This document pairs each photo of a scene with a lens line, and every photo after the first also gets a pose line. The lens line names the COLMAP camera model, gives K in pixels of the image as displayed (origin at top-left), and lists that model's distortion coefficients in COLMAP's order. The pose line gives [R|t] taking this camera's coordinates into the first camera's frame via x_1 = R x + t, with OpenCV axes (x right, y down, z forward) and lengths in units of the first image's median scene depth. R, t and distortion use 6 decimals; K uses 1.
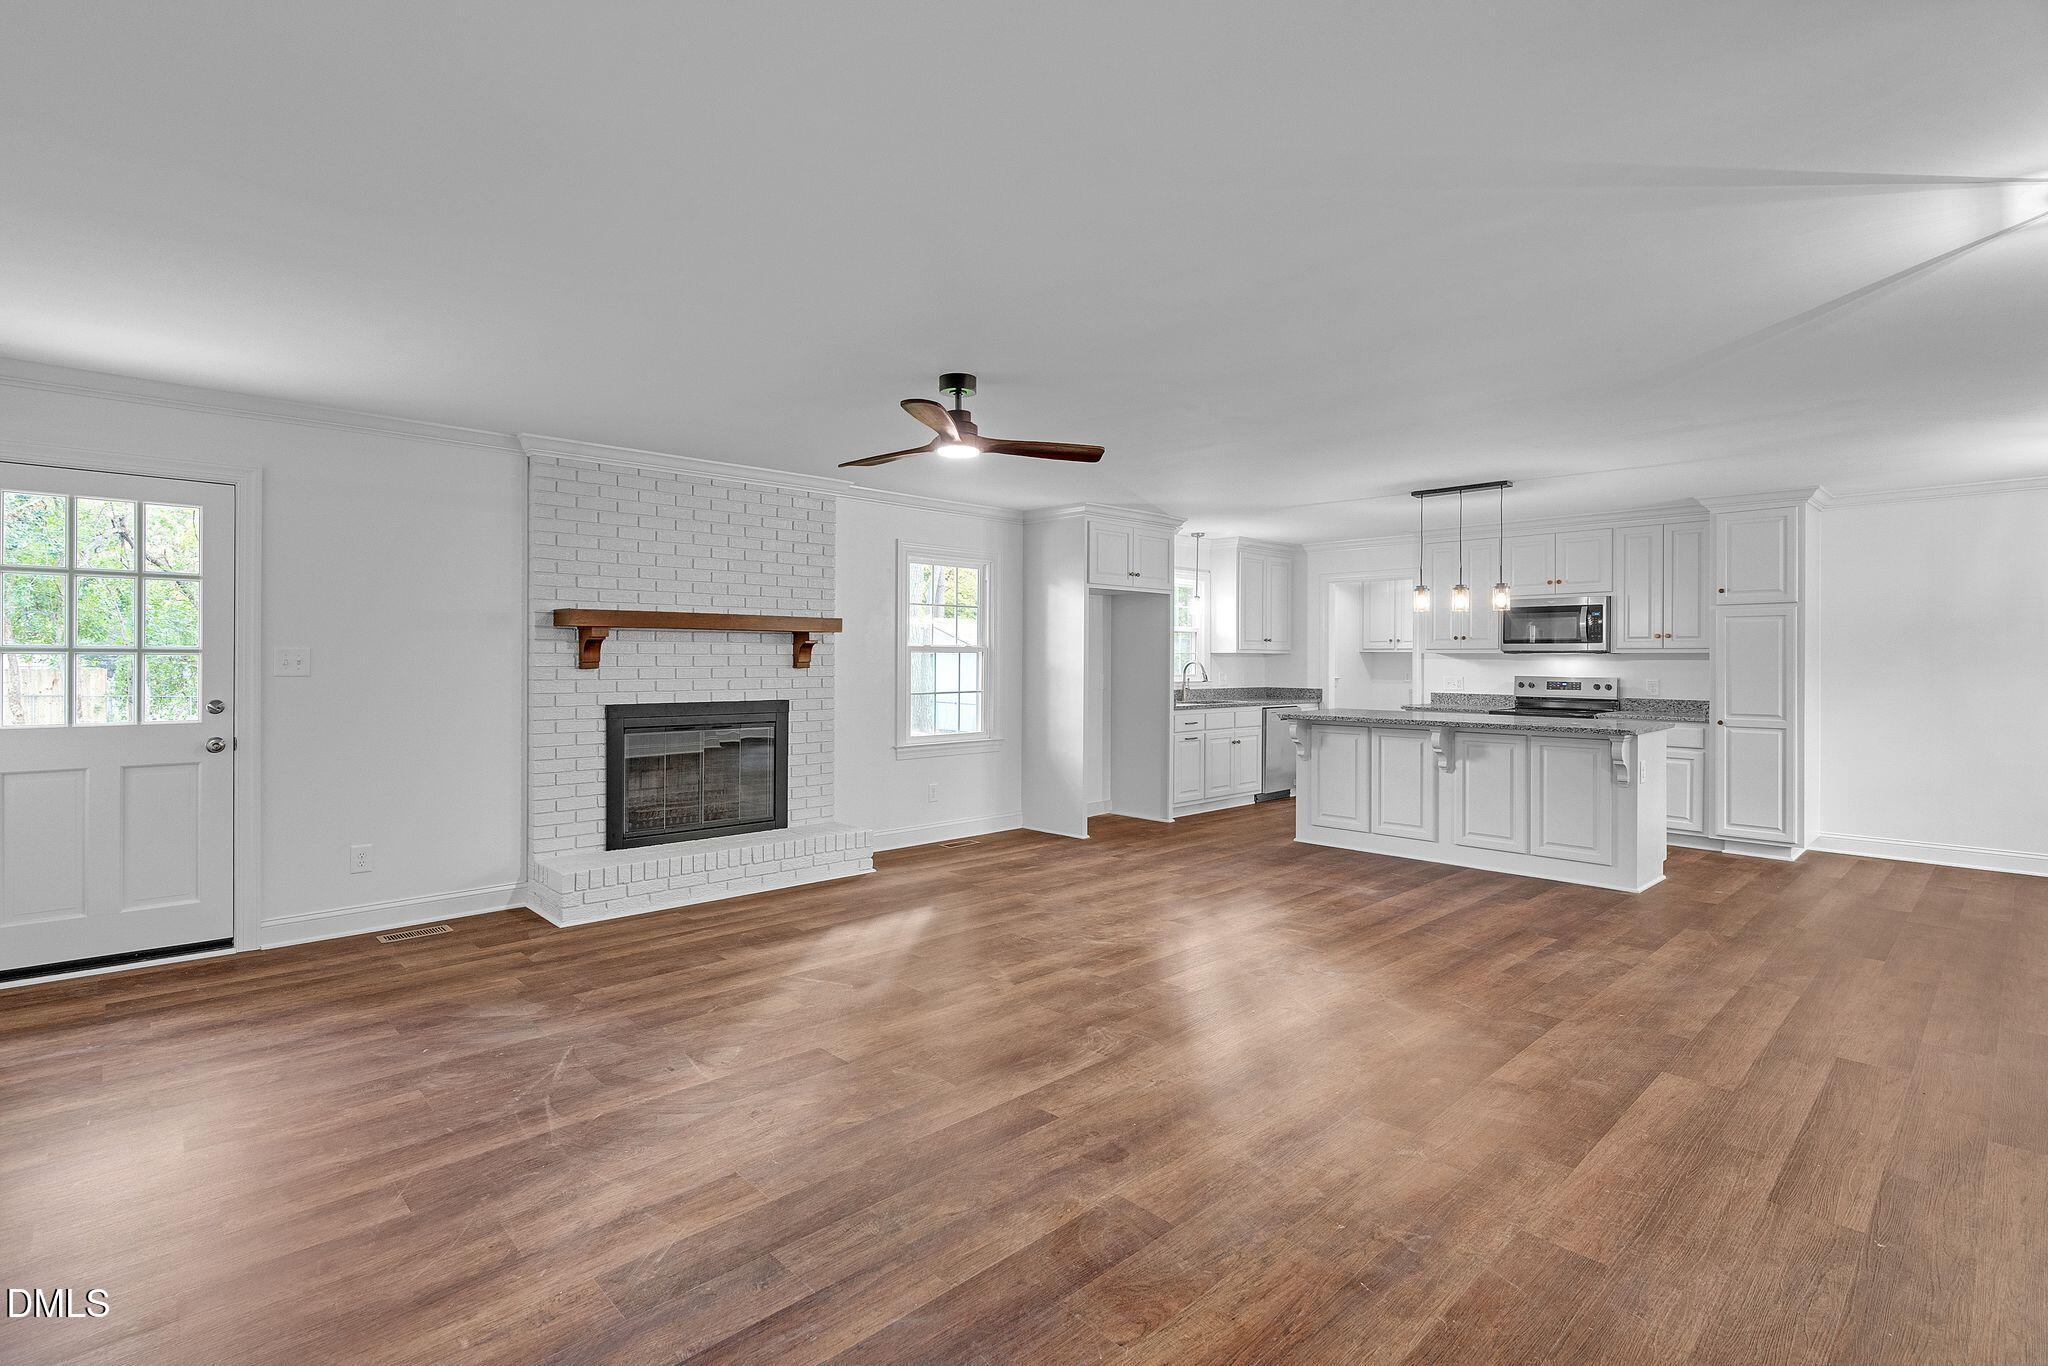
lens RADIAL K [[966.4, 0, 1012.2], [0, 966.4, 660.0], [0, 0, 1]] dist [-0.001879, 0.000128]
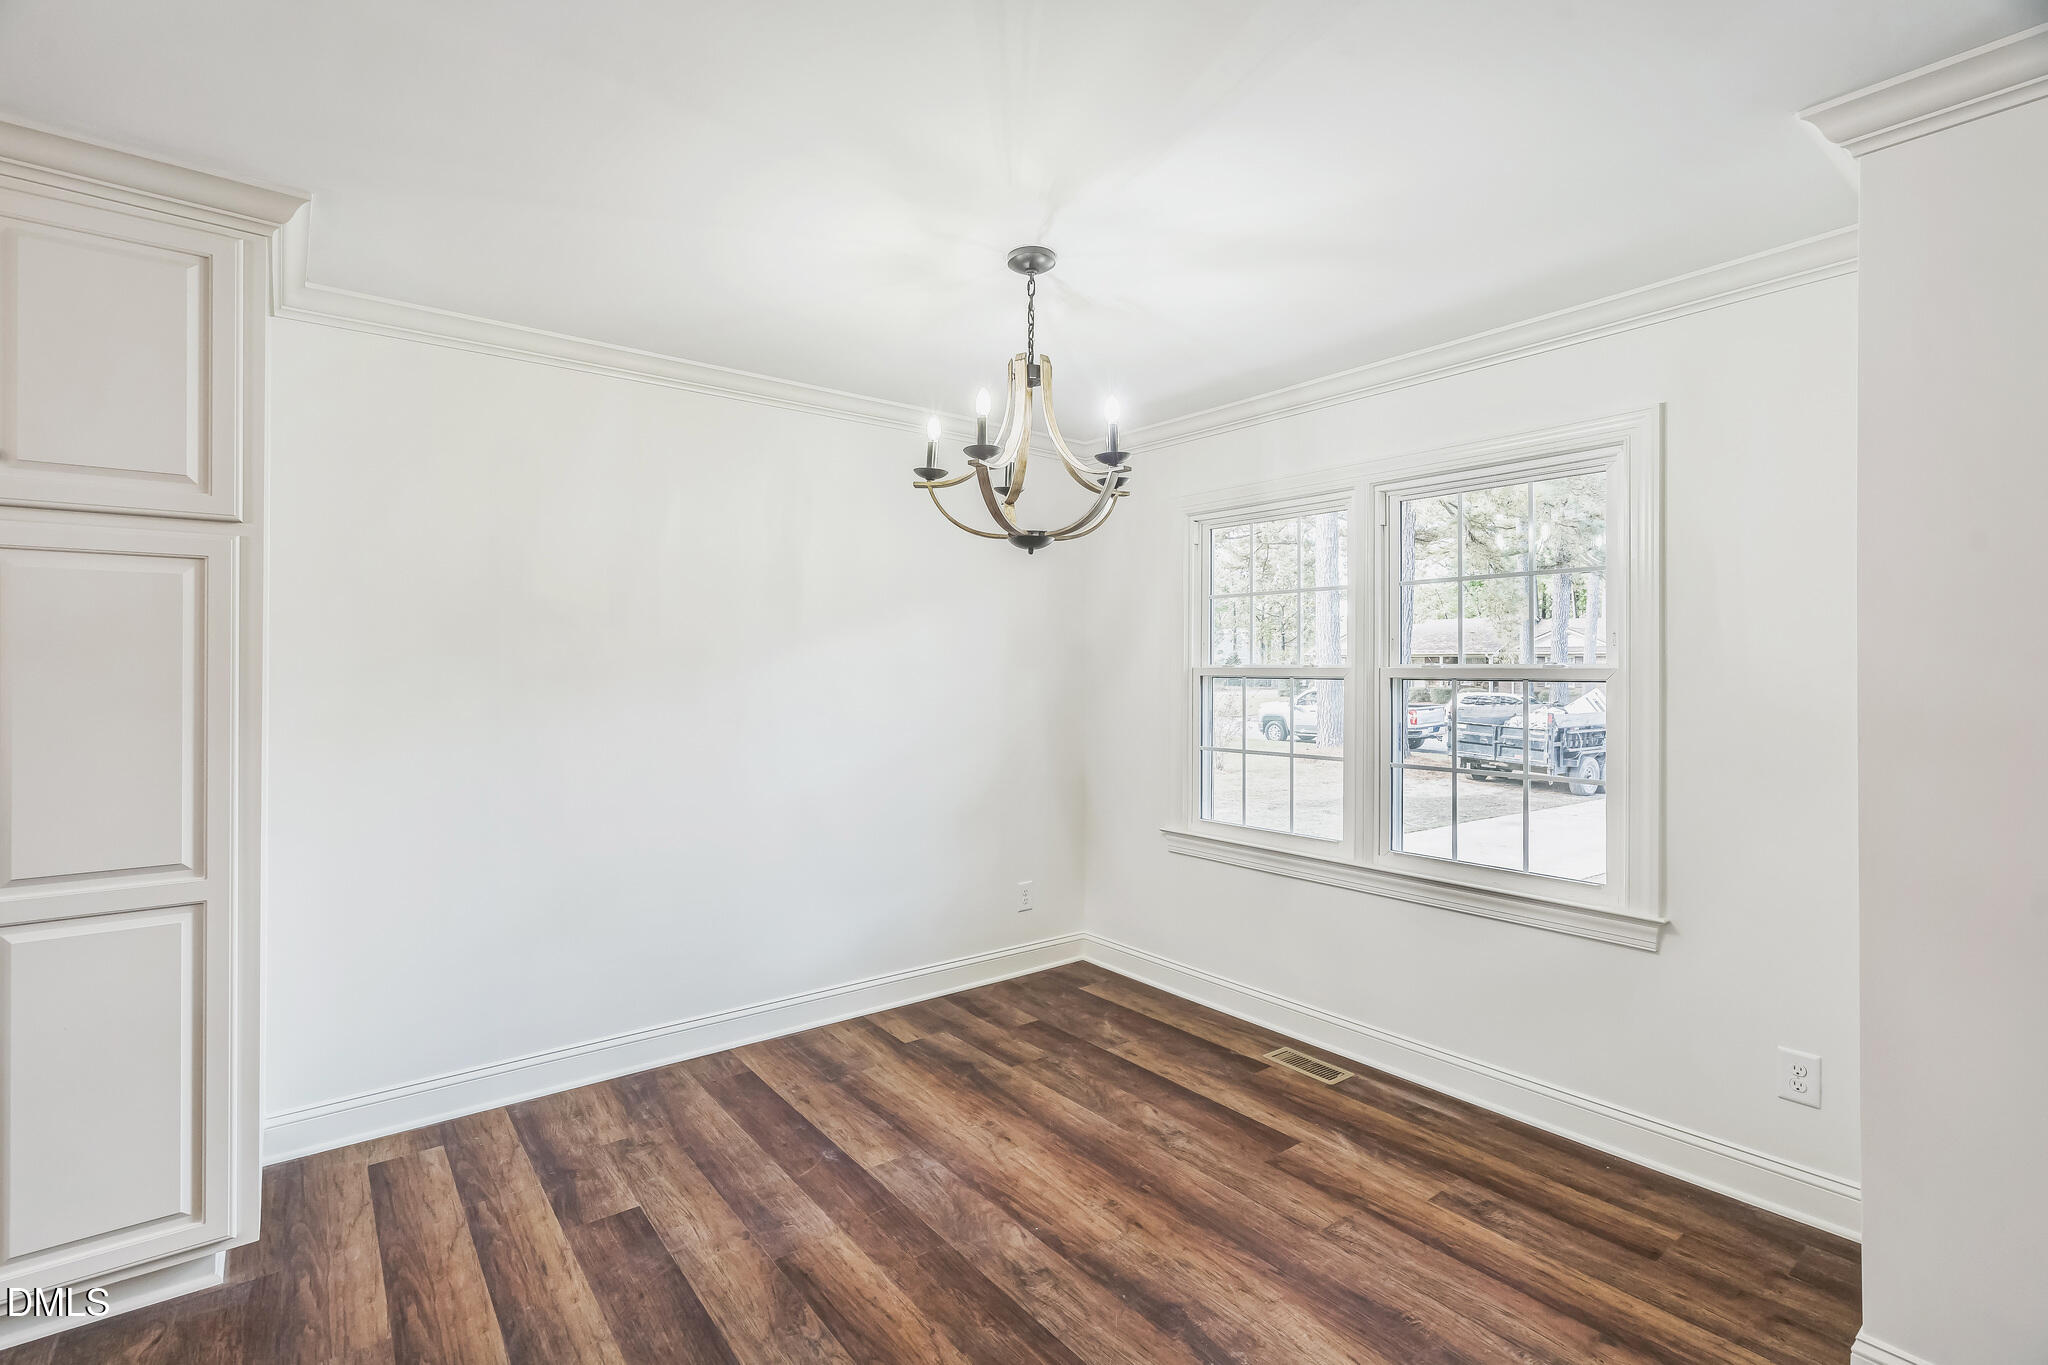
lens RADIAL K [[931.9, 0, 1024.0], [0, 931.9, 663.9], [0, 0, 1]] dist [-0.001493, -0.000263]
pose [[0.090879, 0.000423, 0.995862, 0.520747], [-0.003642, 0.999993, -0.000092, -0.011207], [-0.995855, -0.003619, 0.090880, 0.706564]]
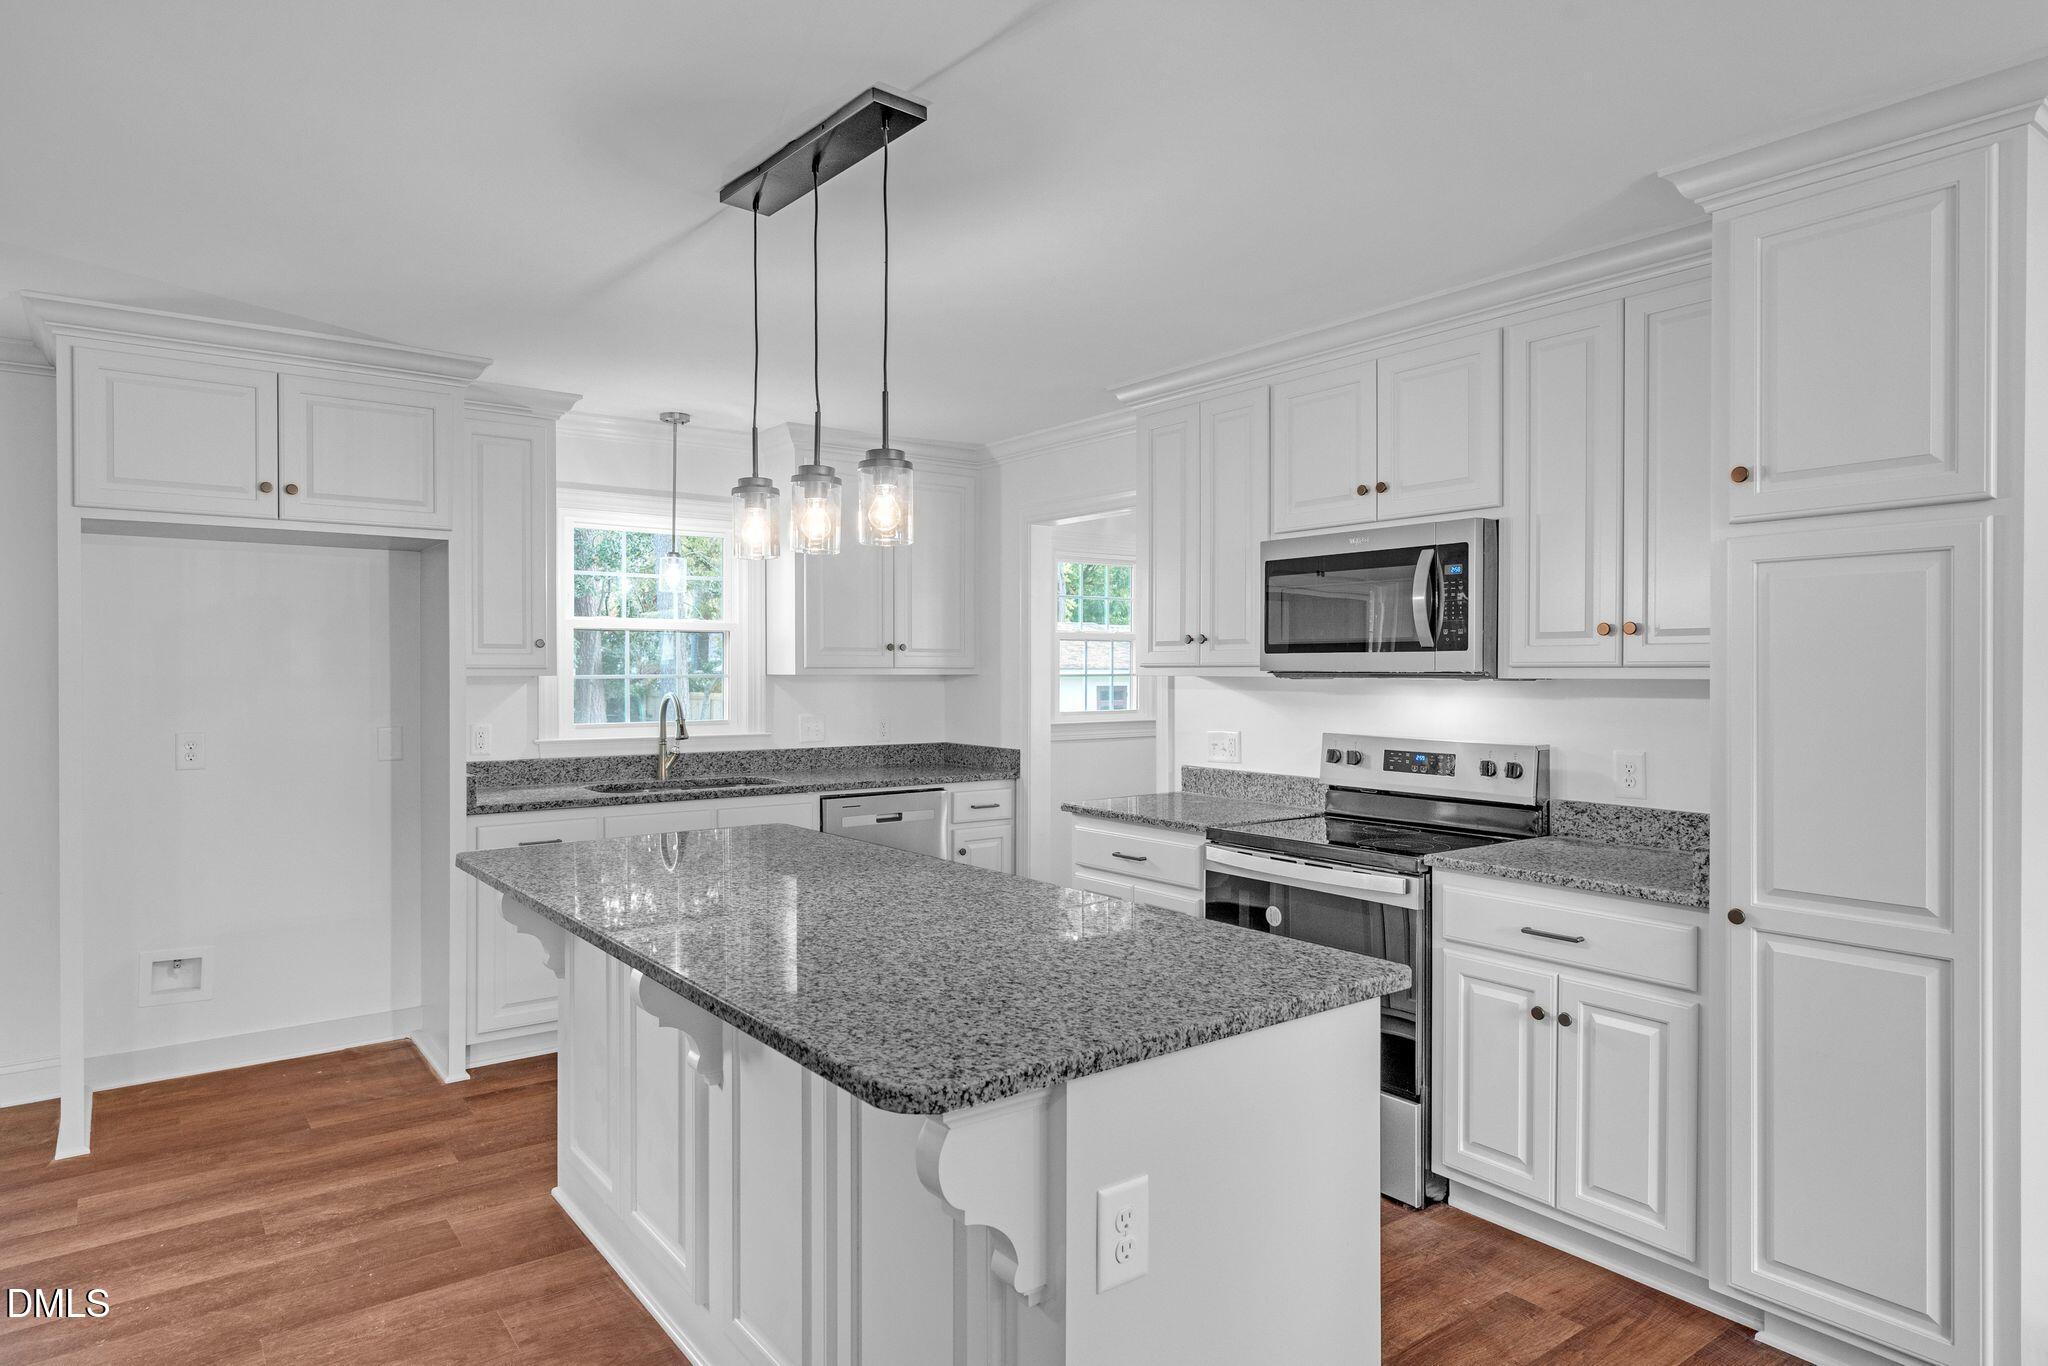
lens RADIAL K [[1195.5, 0, 1019.6], [0, 1195.5, 676.8], [0, 0, 1]] dist [0.012769, -0.002804]
pose [[0.993522, -0.002715, -0.113609, 0.587581], [0.003188, 0.999987, 0.003983, -0.012105], [0.113596, -0.004320, 0.993518, 0.641136]]
